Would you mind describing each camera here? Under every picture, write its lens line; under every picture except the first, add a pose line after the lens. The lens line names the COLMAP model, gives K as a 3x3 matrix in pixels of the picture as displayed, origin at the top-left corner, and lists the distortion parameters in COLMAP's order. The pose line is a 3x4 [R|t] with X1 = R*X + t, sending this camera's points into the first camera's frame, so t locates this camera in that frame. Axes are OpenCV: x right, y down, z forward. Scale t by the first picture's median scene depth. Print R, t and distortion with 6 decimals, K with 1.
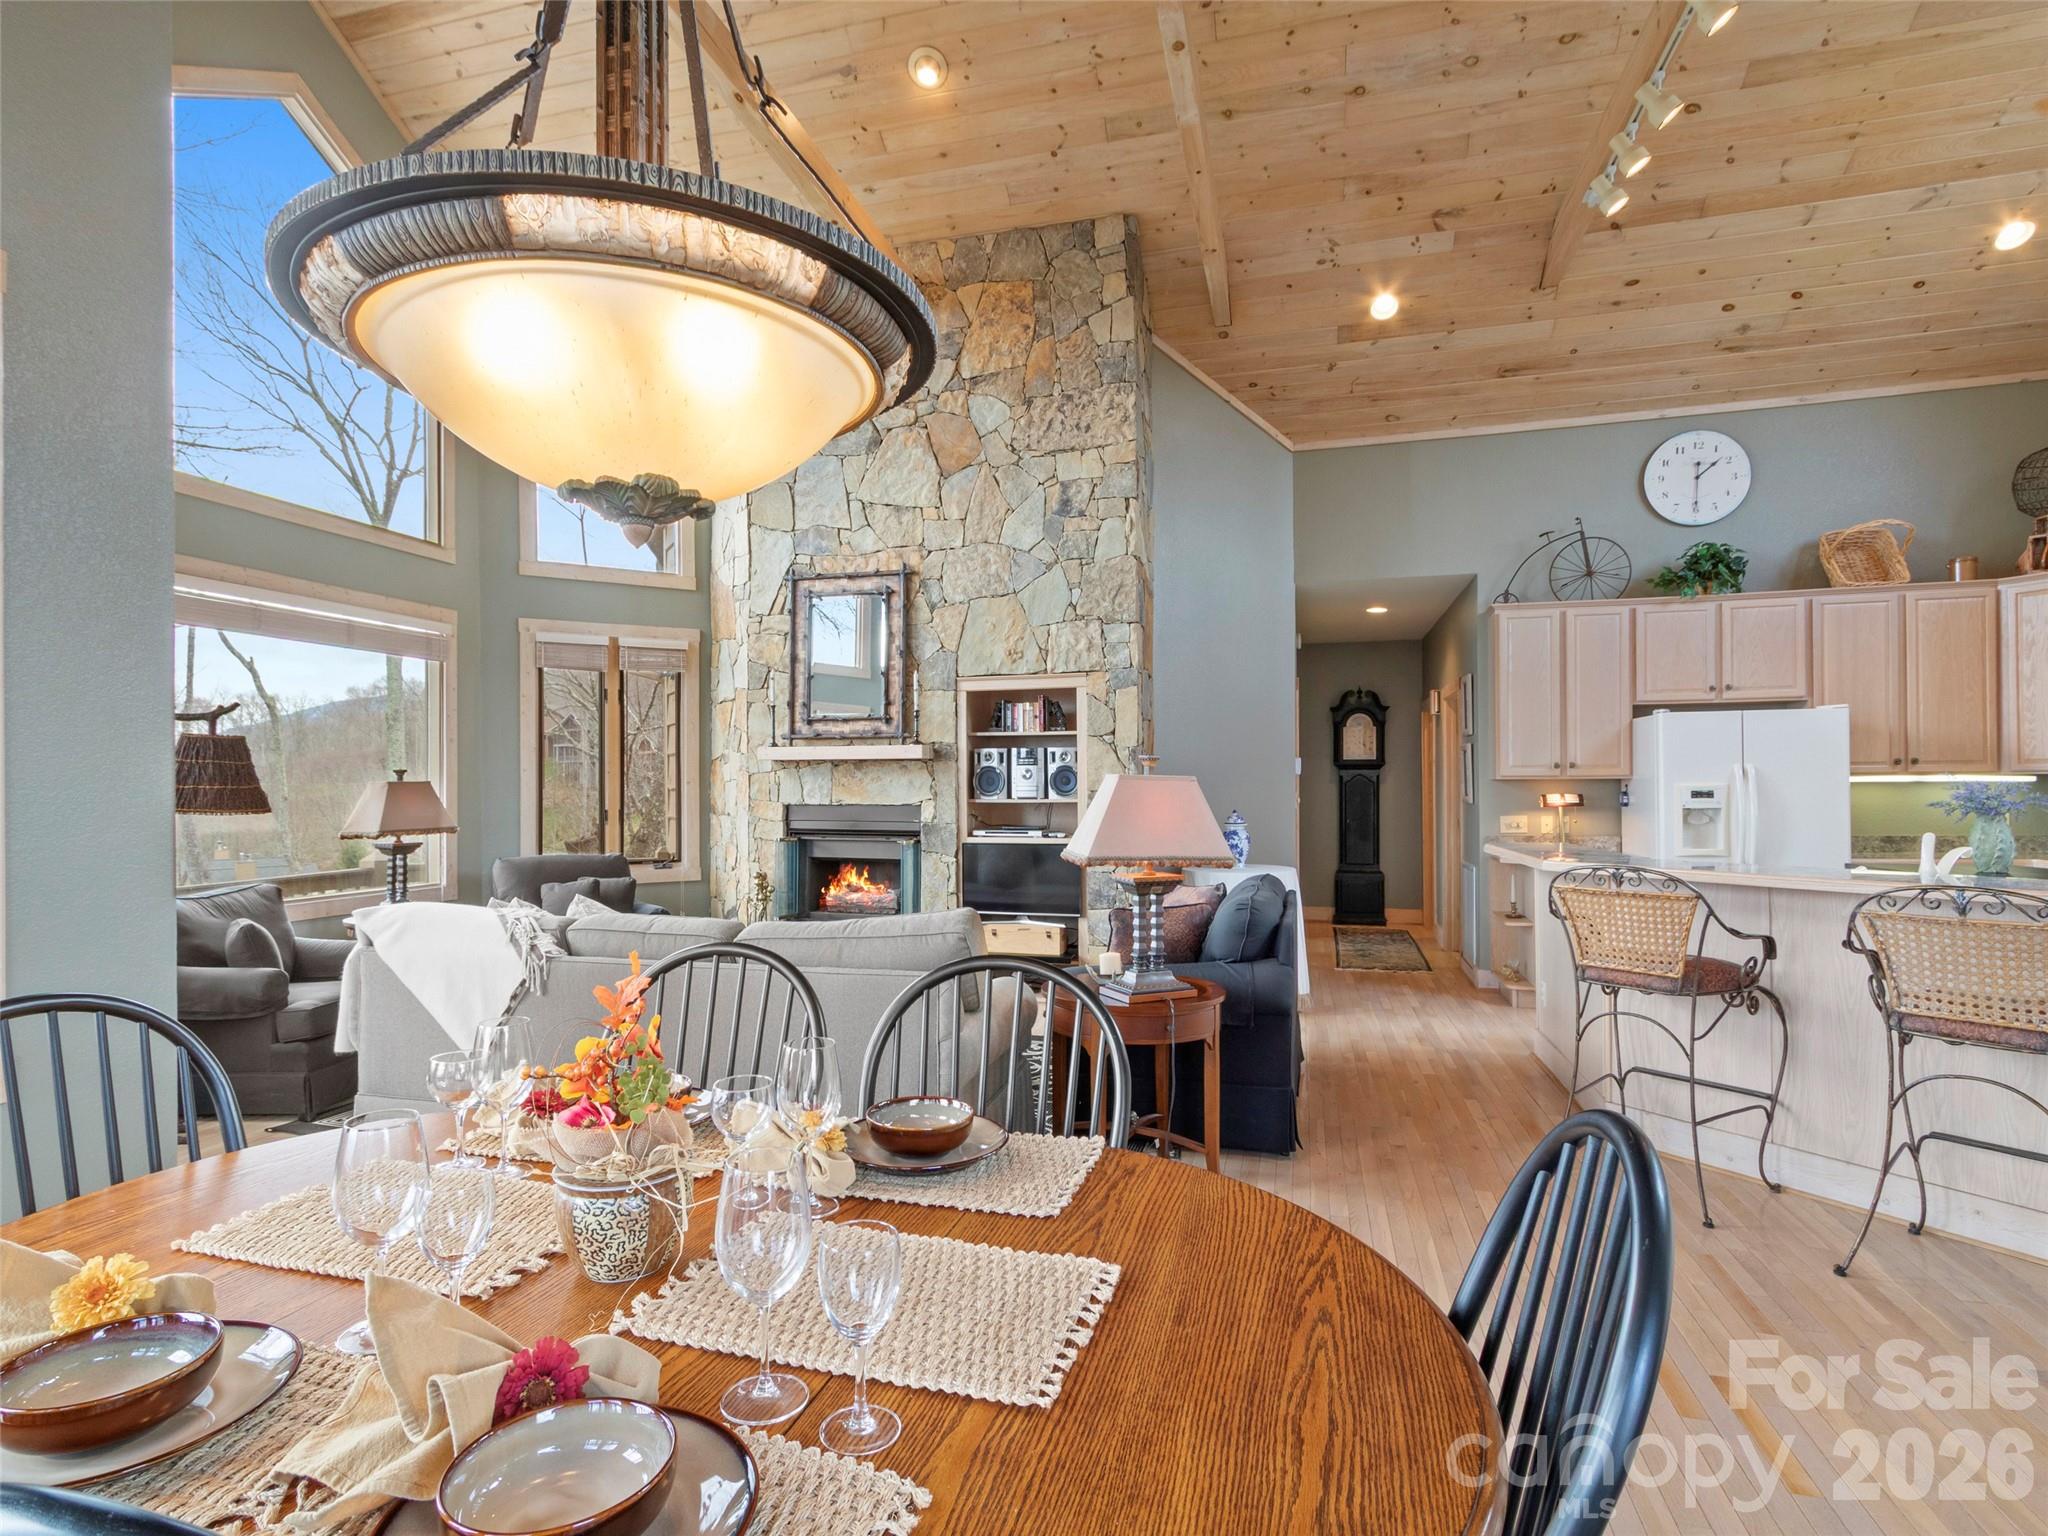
lens RADIAL K [[1066.5, 0, 1006.0], [0, 1066.5, 779.9], [0, 0, 1]] dist [0.006854, -0.002212]
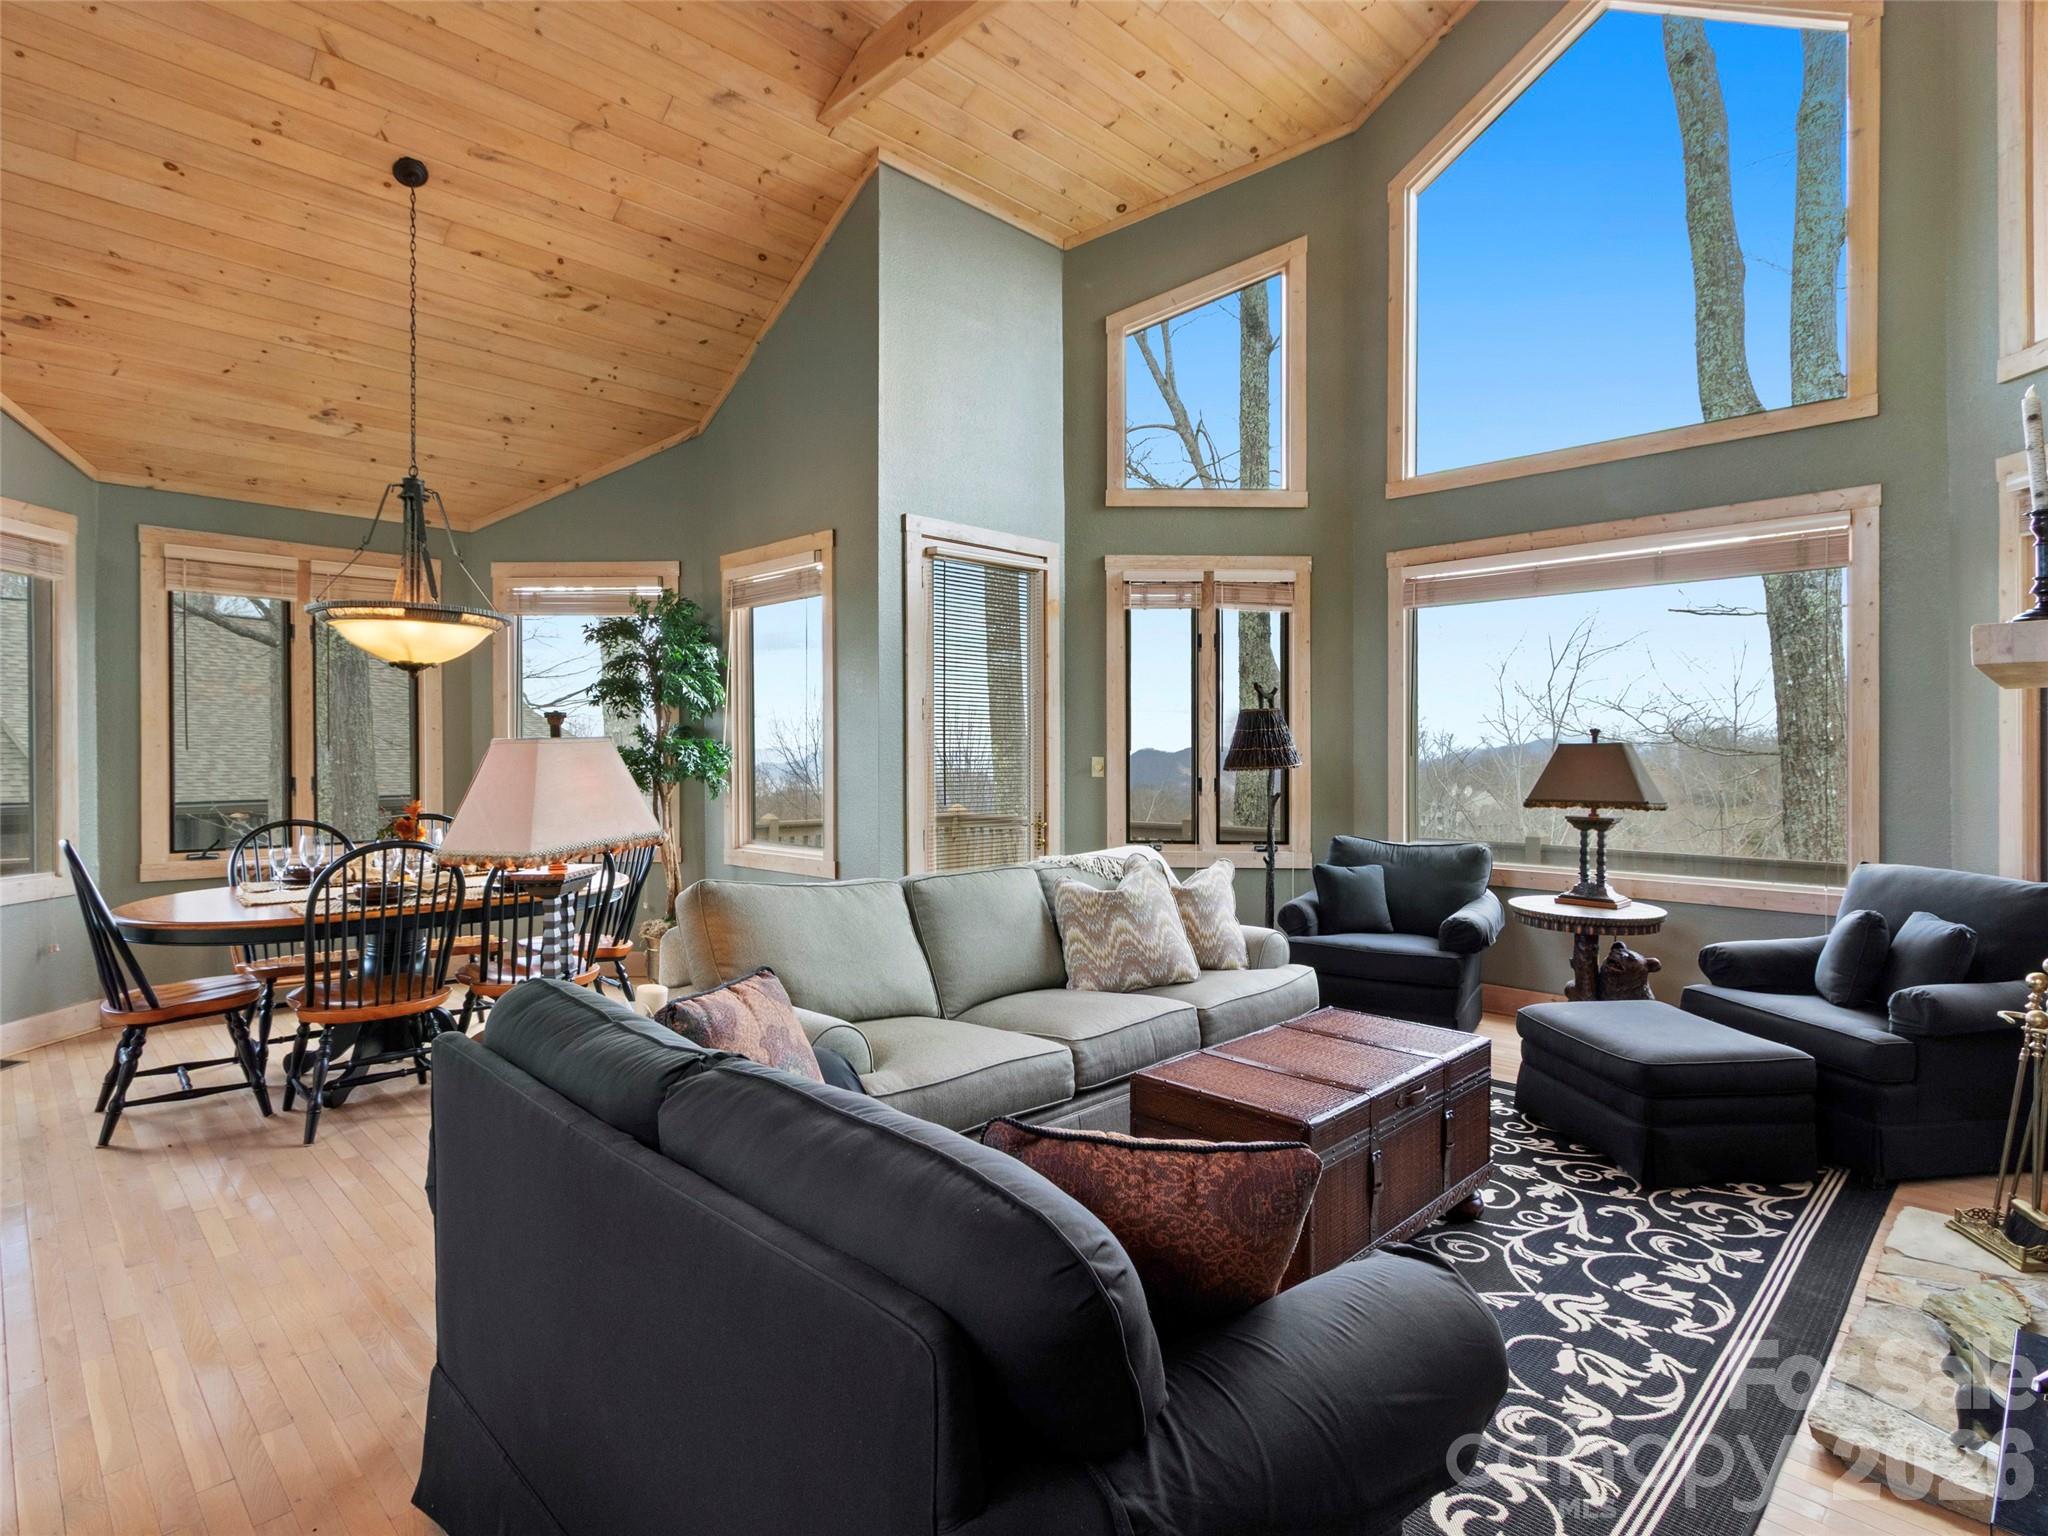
lens RADIAL K [[1066.5, 0, 1010.2], [0, 1066.5, 754.8], [0, 0, 1]] dist [0.006854, -0.002212]
pose [[-0.496083, 0.006266, -0.868252, 0.337315], [0.006684, 0.999972, 0.003397, 0.003953], [0.868249, -0.004118, -0.496111, 0.886293]]
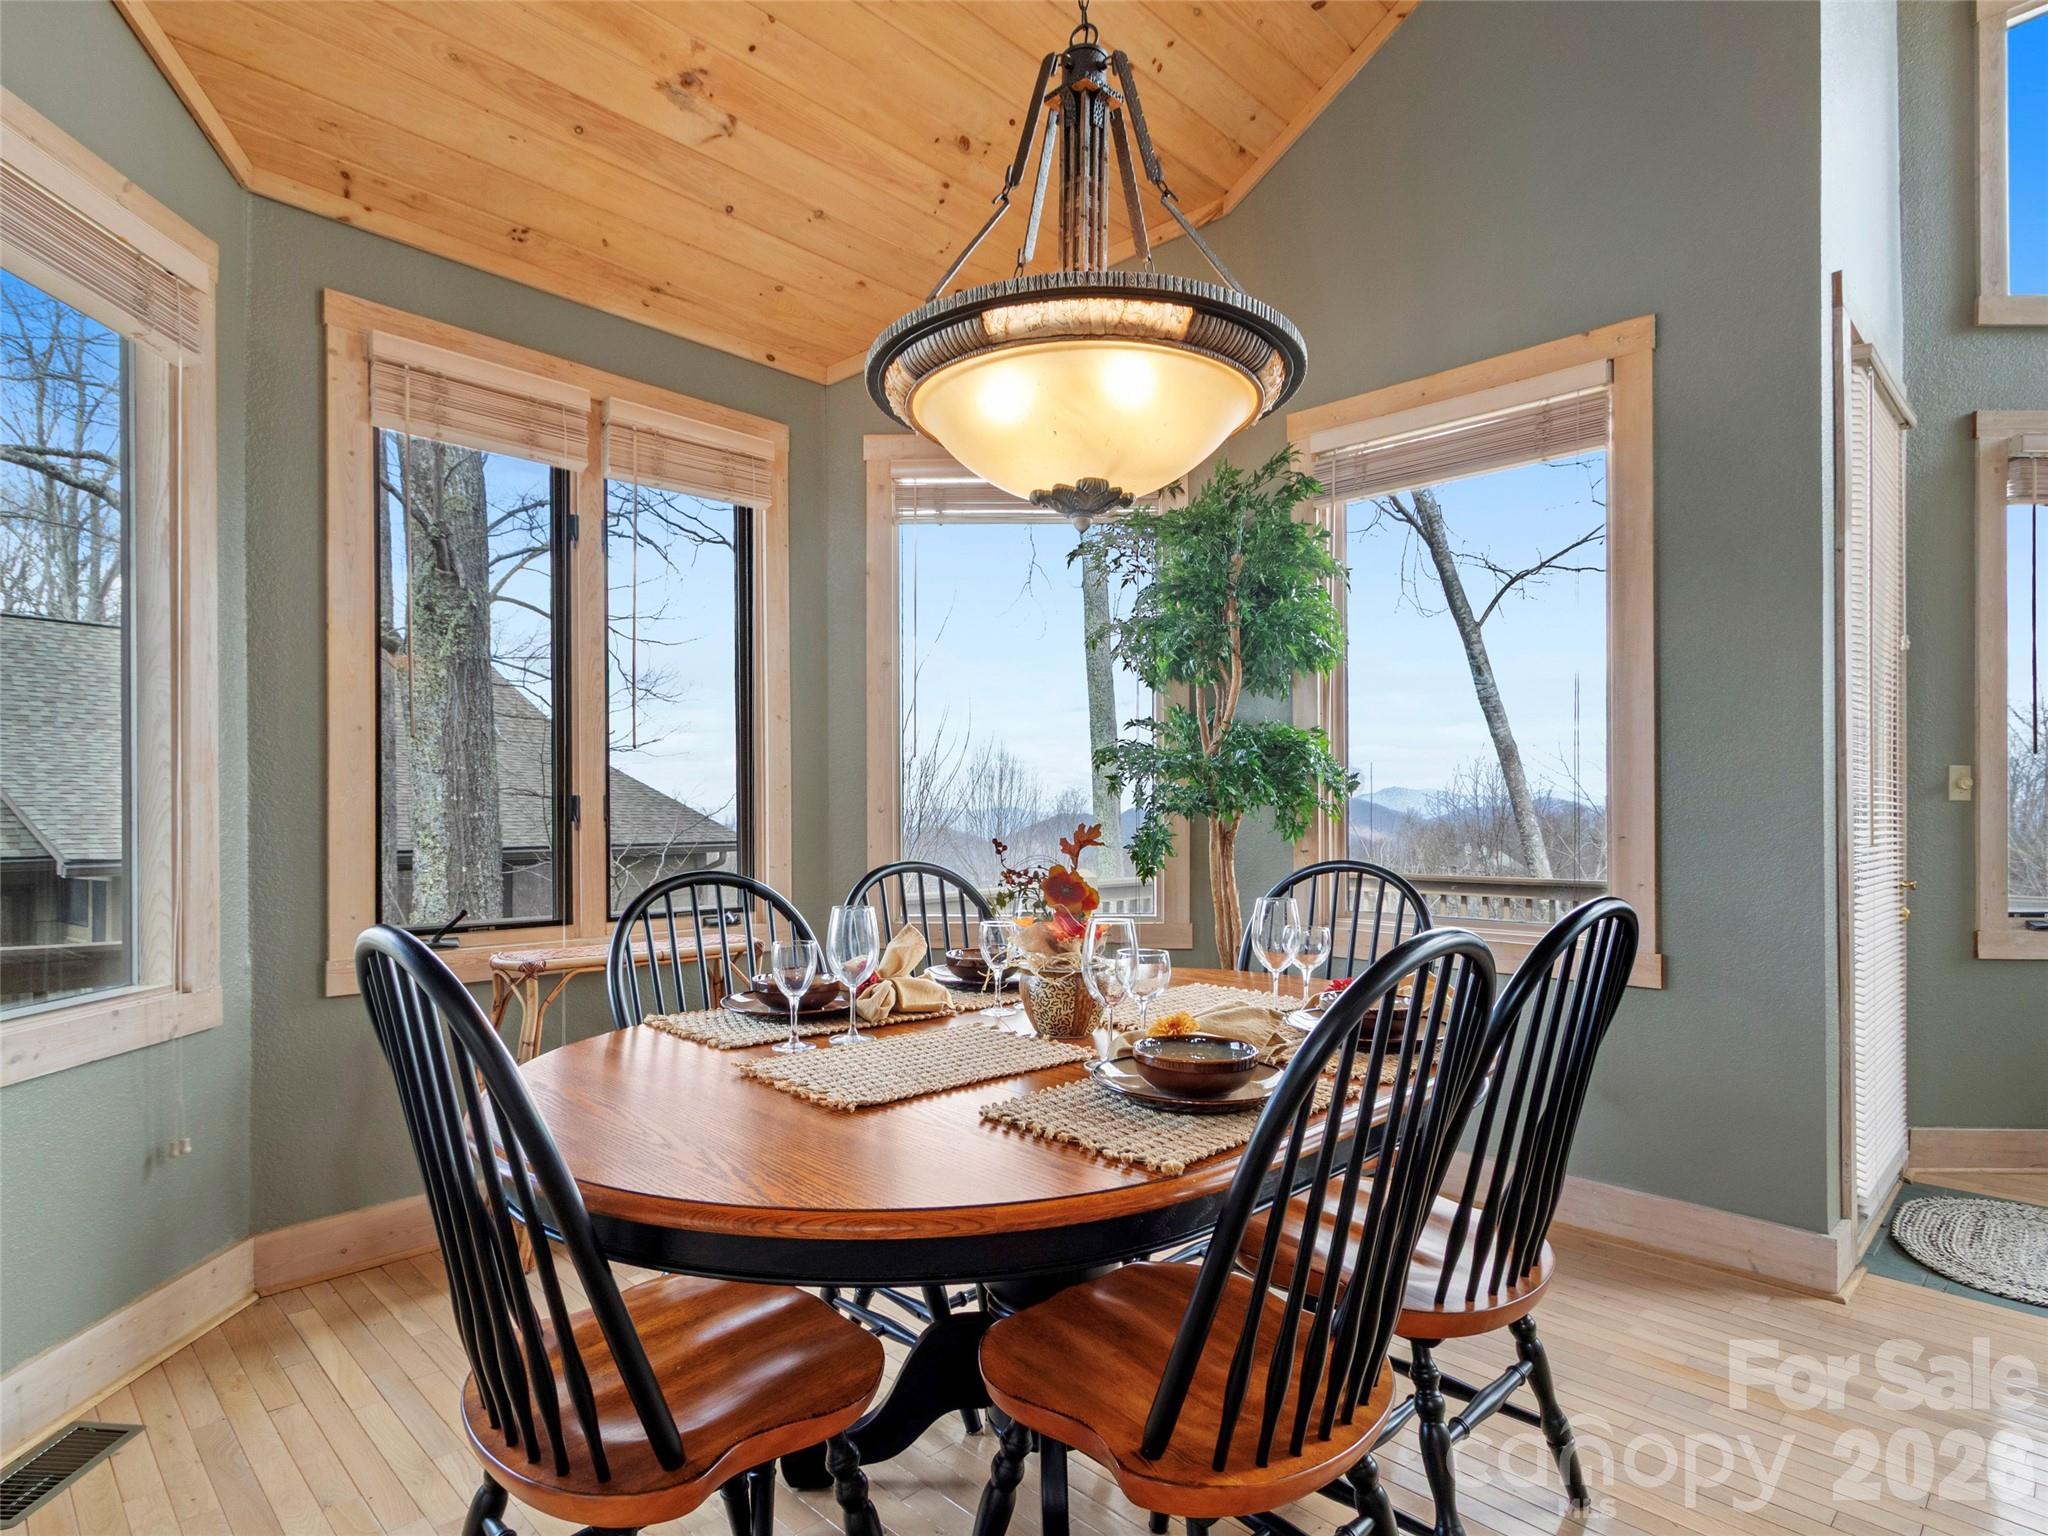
lens RADIAL K [[1066.5, 0, 989.8], [0, 1066.5, 814.6], [0, 0, 1]] dist [0.006854, -0.002212]
pose [[-0.489261, 0.006267, -0.872115, 0.191654], [0.005159, 0.999977, 0.004291, 0.029357], [0.872122, -0.002399, -0.489282, 0.325604]]
